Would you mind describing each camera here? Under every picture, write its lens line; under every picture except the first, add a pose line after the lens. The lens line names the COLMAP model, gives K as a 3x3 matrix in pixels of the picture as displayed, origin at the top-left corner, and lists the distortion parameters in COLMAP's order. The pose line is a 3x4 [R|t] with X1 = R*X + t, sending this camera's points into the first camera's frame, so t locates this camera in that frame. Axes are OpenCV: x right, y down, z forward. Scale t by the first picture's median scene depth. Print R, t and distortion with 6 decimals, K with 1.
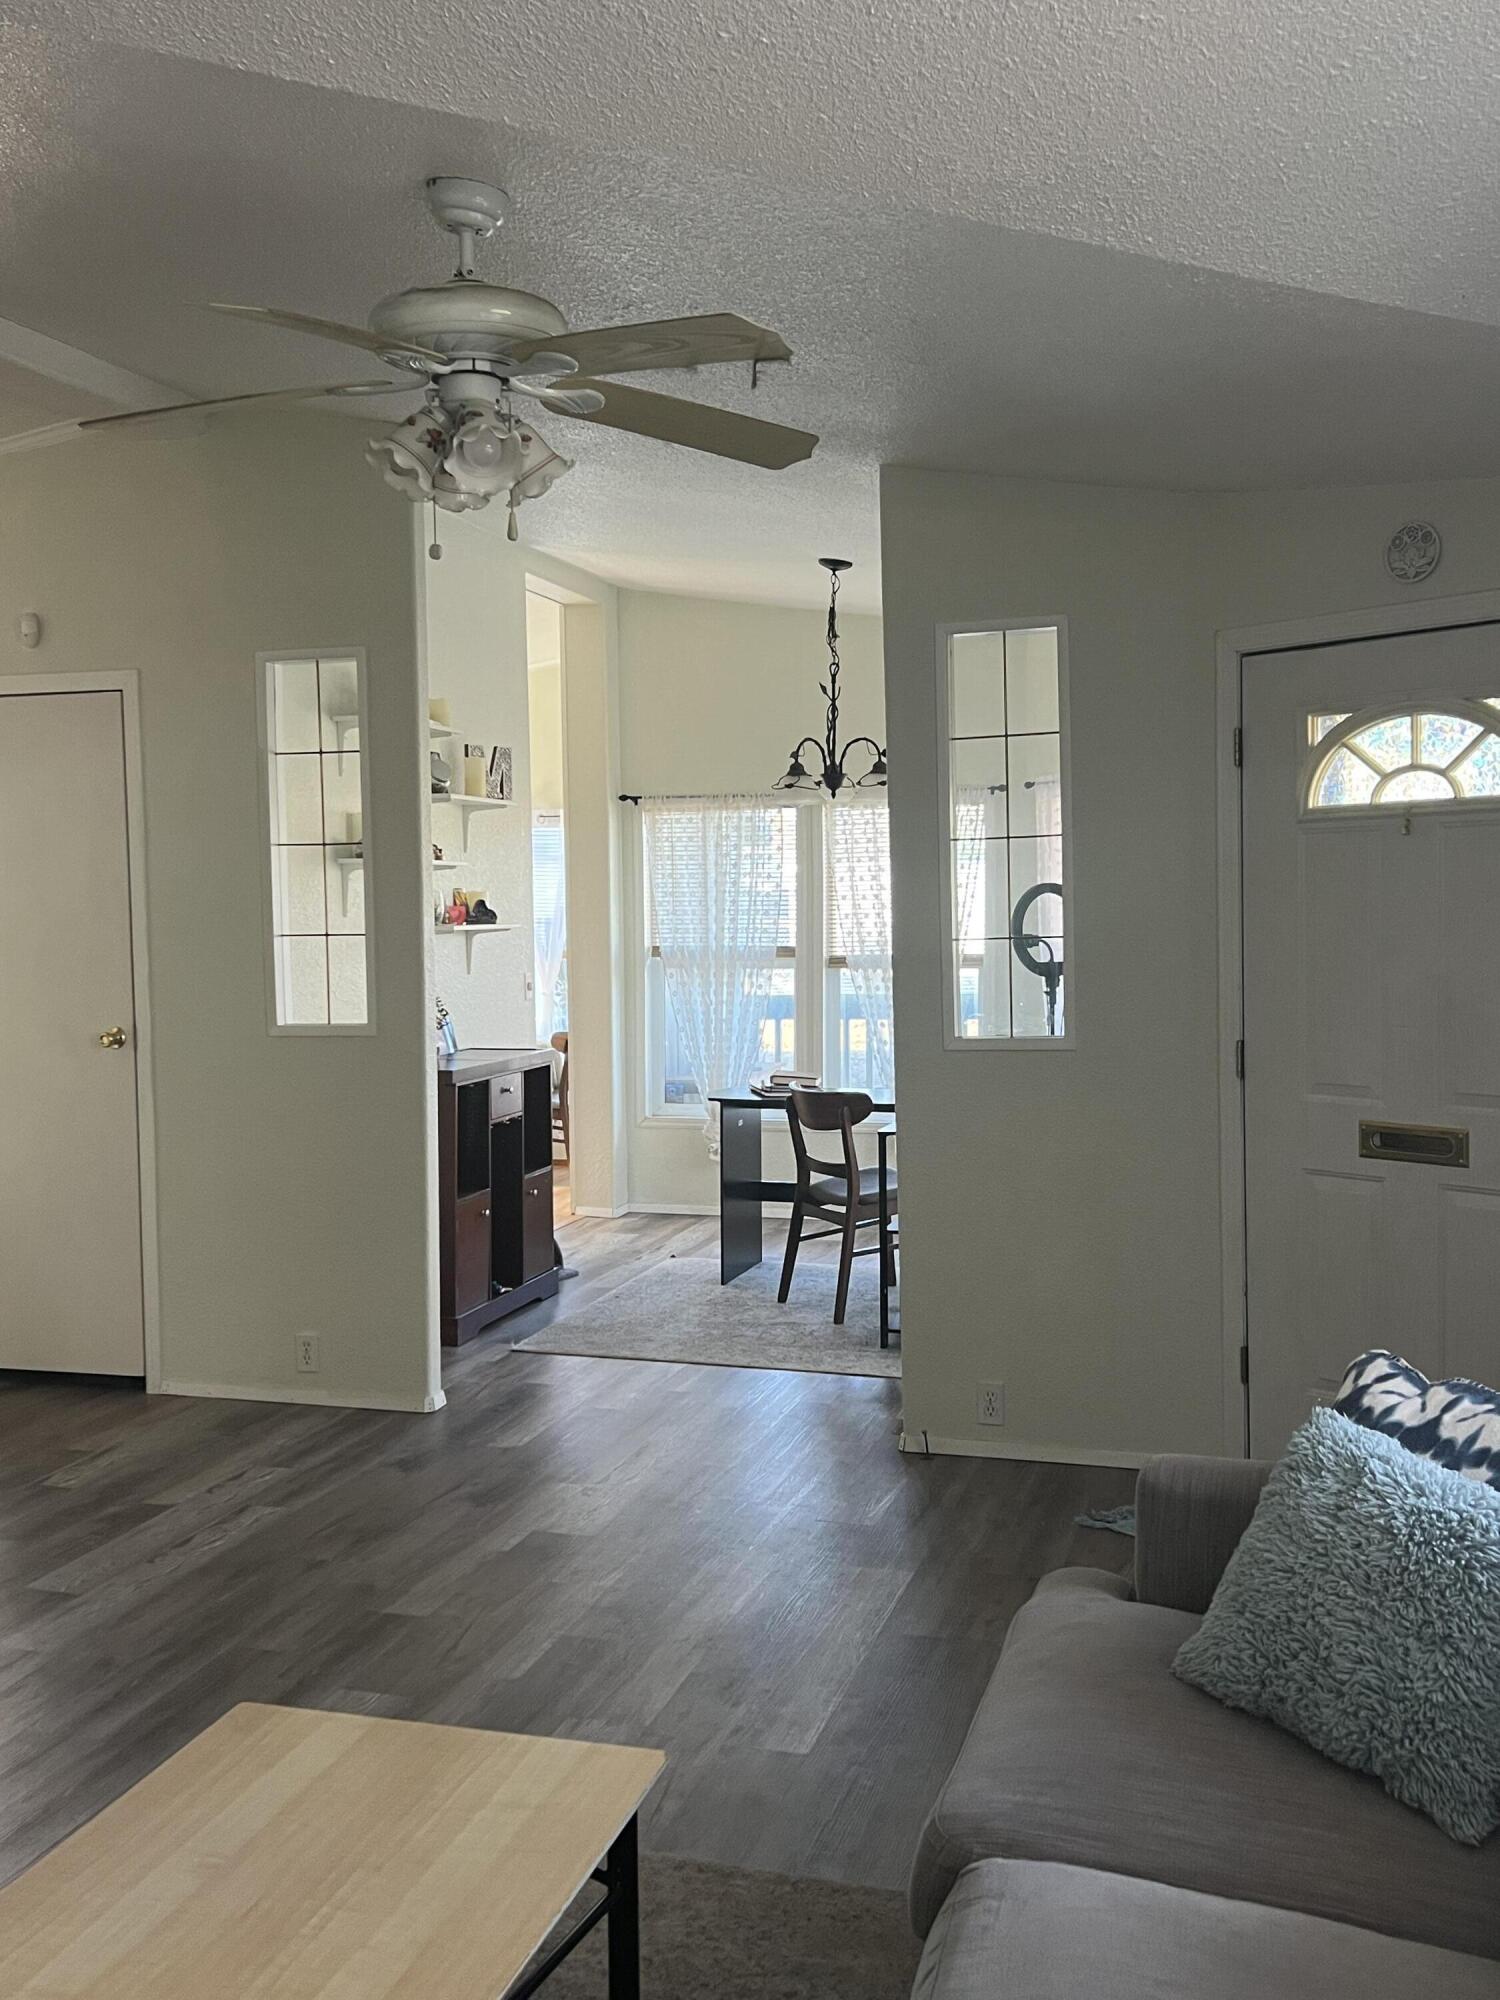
lens RADIAL K [[1916.3, 0, 752.3], [0, 1916.3, 1004.6], [0, 0, 1]] dist [0.024035, 0.000000]
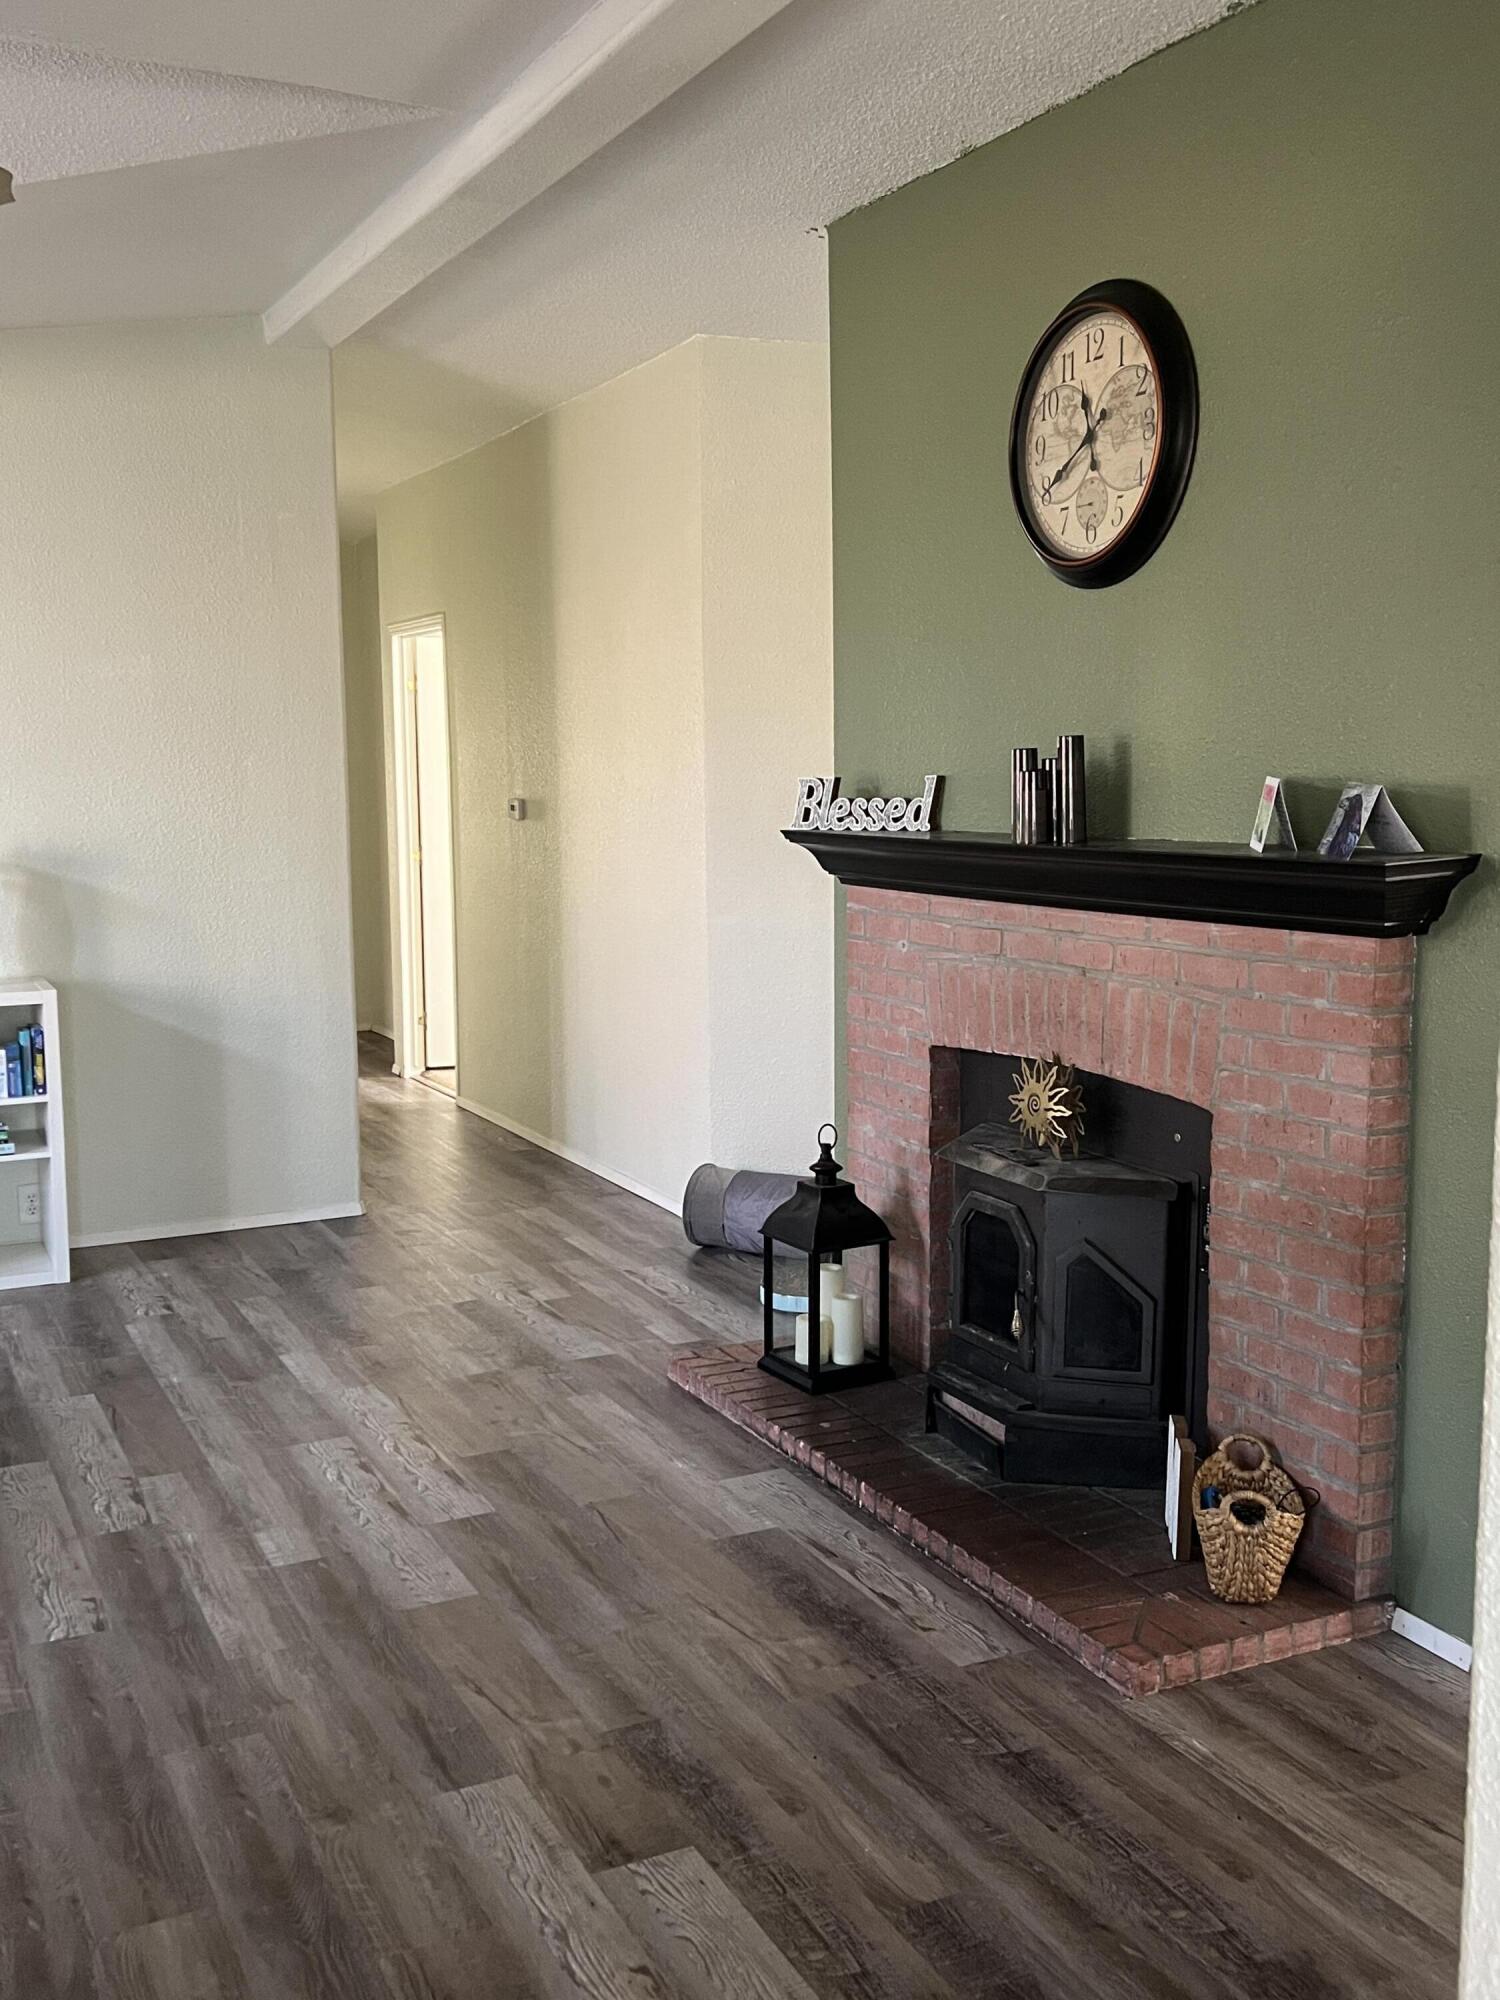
lens RADIAL K [[1916.3, 0, 740.2], [0, 1916.3, 998.8], [0, 0, 1]] dist [0.024035, 0.000000]
pose [[-0.735559, 0.098528, -0.670257, 0.007901], [-0.024712, 0.984807, 0.171886, -0.059378], [0.677009, 0.142996, -0.721949, 0.997090]]
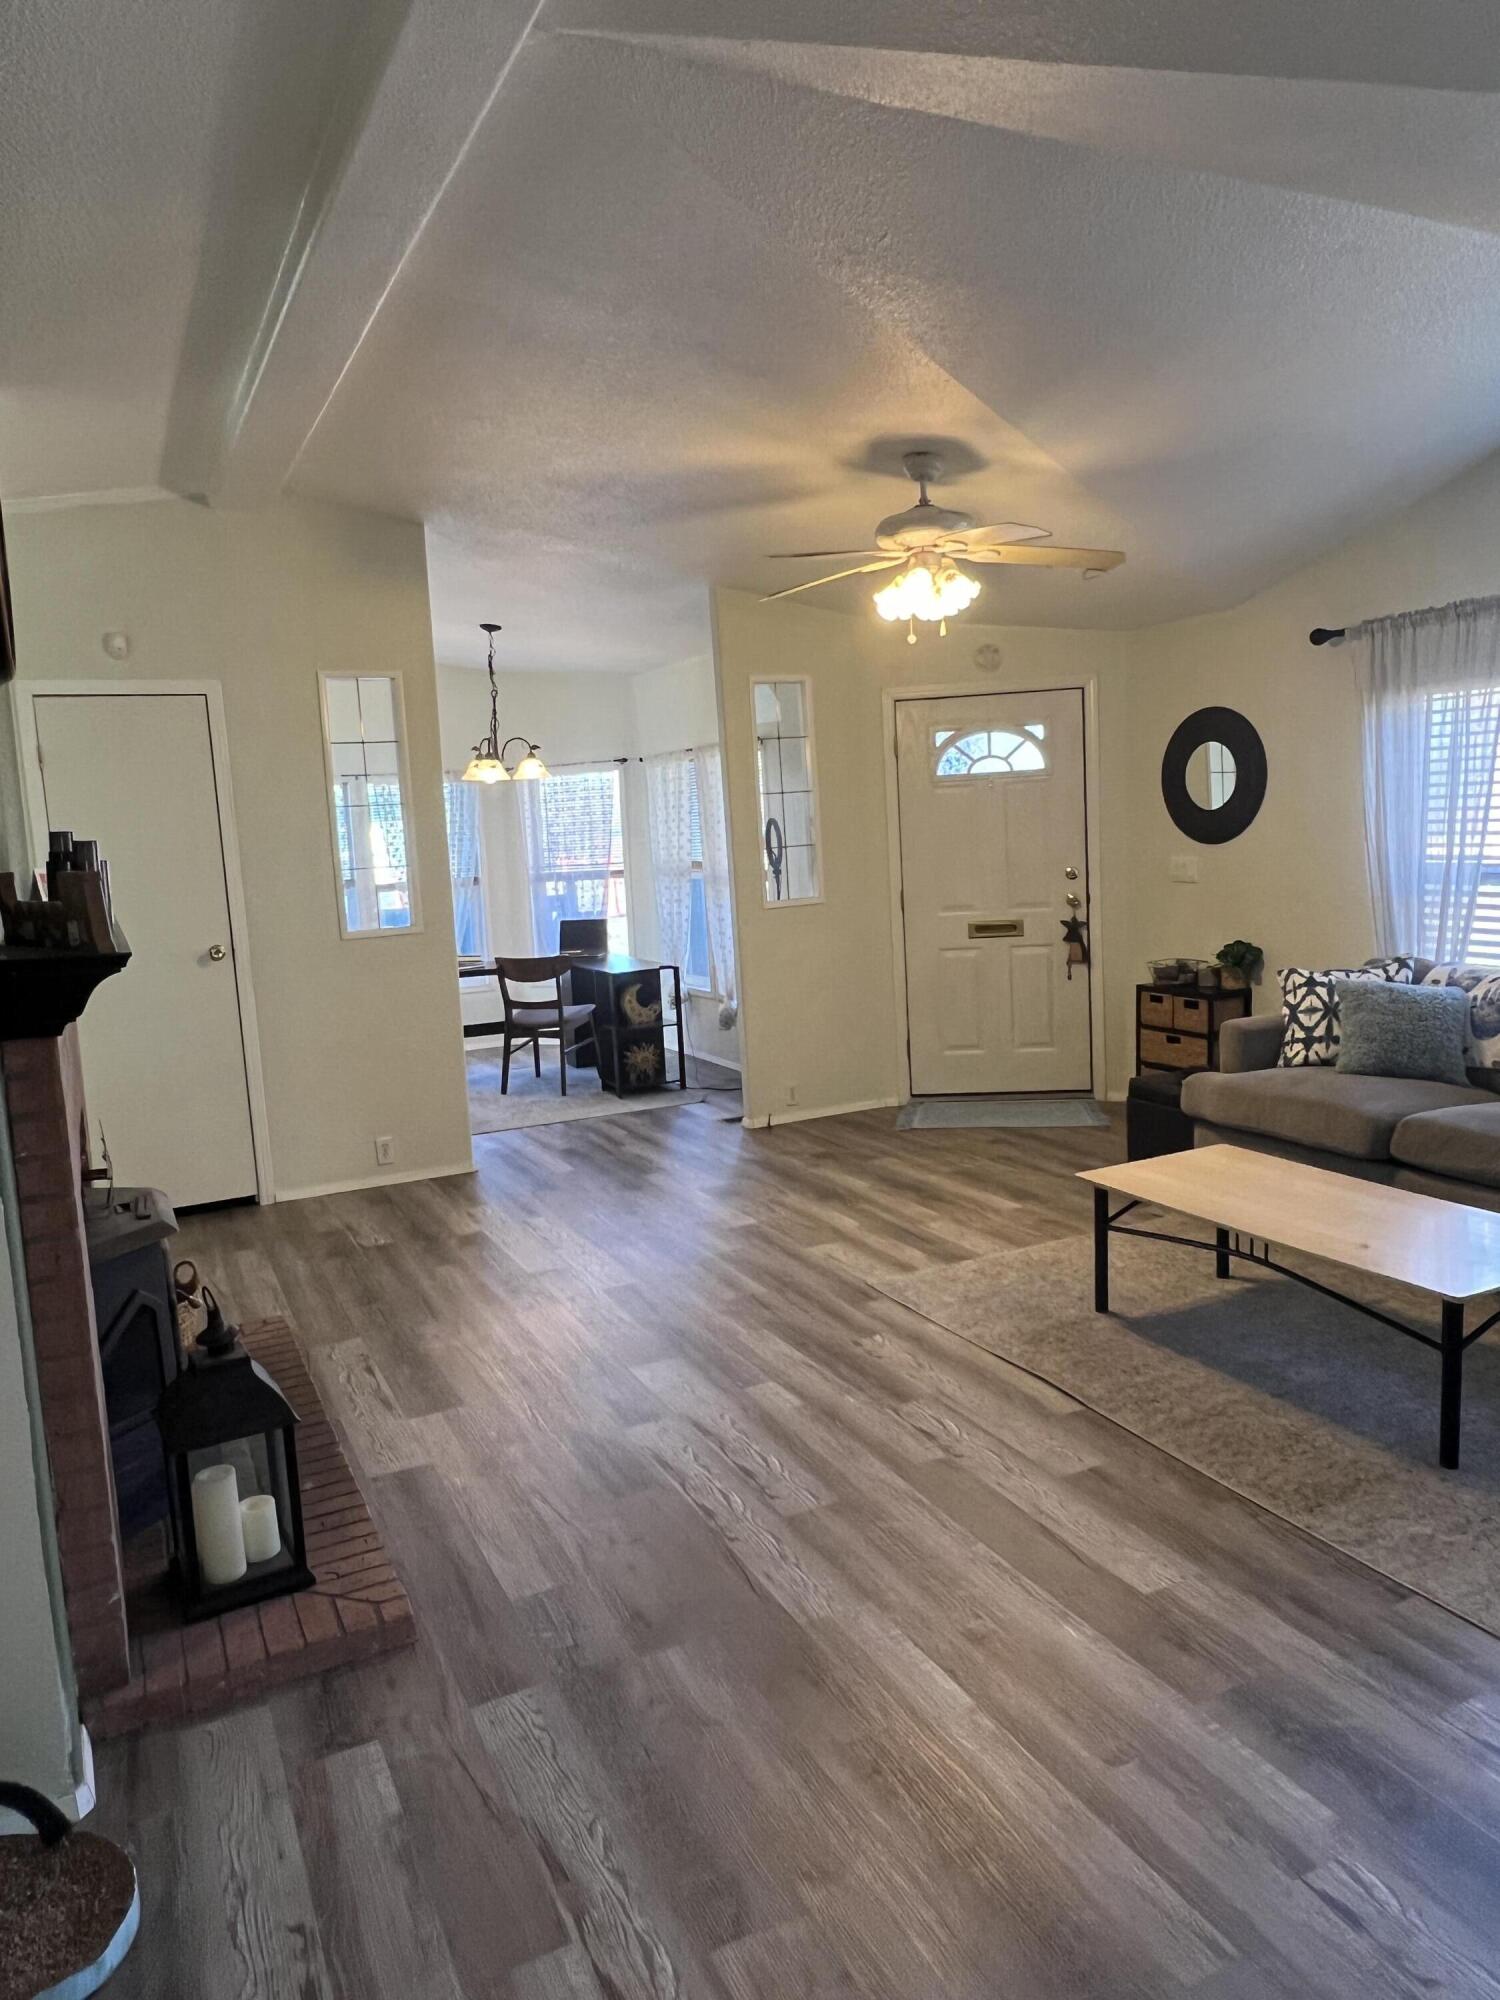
lens RADIAL K [[1330.6, 0, 740.9], [0, 1330.6, 995.4], [0, 0, 1]] dist [0.003743, 0.002552]
pose [[0.733986, -0.113483, 0.669616, -0.665308], [0.080850, 0.993530, 0.079757, 0.002078], [-0.674335, -0.004402, 0.738412, 0.053673]]
